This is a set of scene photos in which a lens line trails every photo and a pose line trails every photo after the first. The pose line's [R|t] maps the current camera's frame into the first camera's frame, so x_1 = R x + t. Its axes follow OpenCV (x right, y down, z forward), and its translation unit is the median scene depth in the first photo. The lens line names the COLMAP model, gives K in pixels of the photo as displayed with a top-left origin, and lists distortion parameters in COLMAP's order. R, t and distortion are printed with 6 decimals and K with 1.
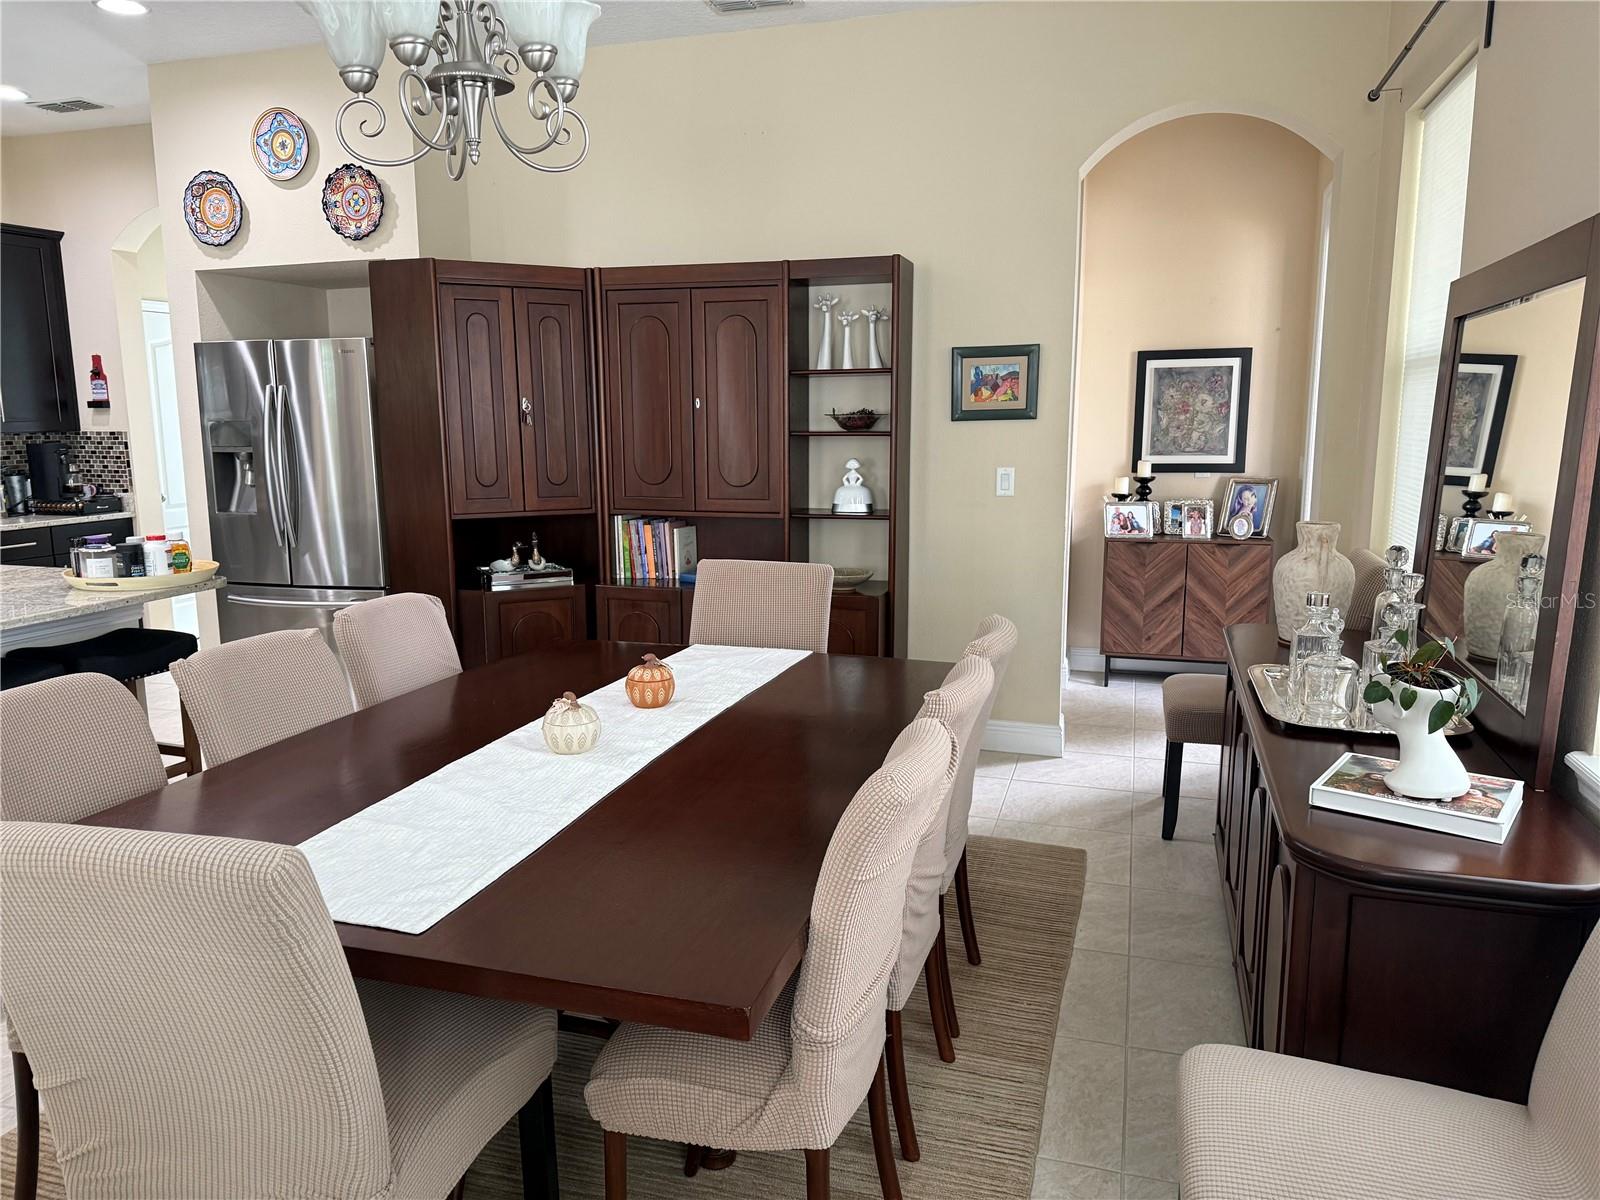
lens RADIAL K [[1130.9, 0, 799.0], [0, 1130.9, 596.7], [0, 0, 1]] dist [0.000810, -0.001953]
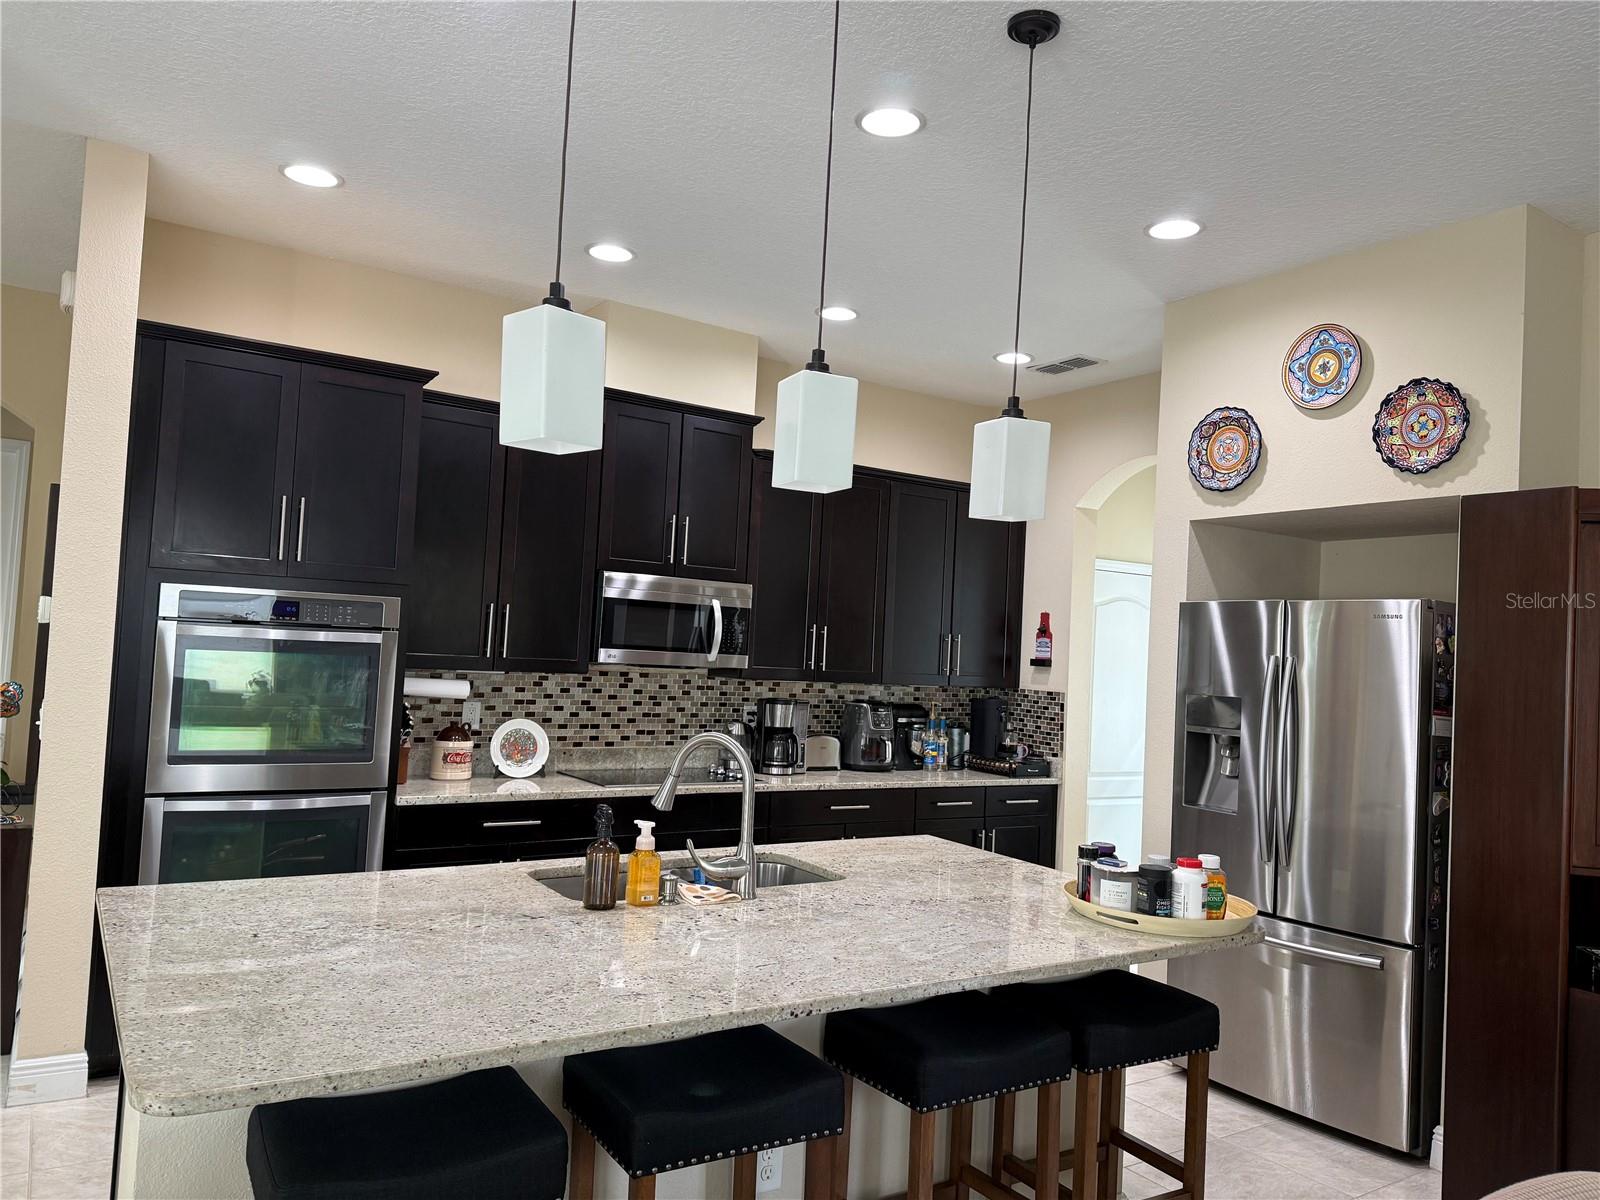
lens RADIAL K [[1130.9, 0, 801.1], [0, 1130.9, 600.6], [0, 0, 1]] dist [0.000810, -0.001953]
pose [[0.765906, 0.016327, -0.642745, -0.210282], [-0.159083, 0.973407, -0.164839, -0.040540], [0.622961, 0.228501, 0.748135, 0.187876]]
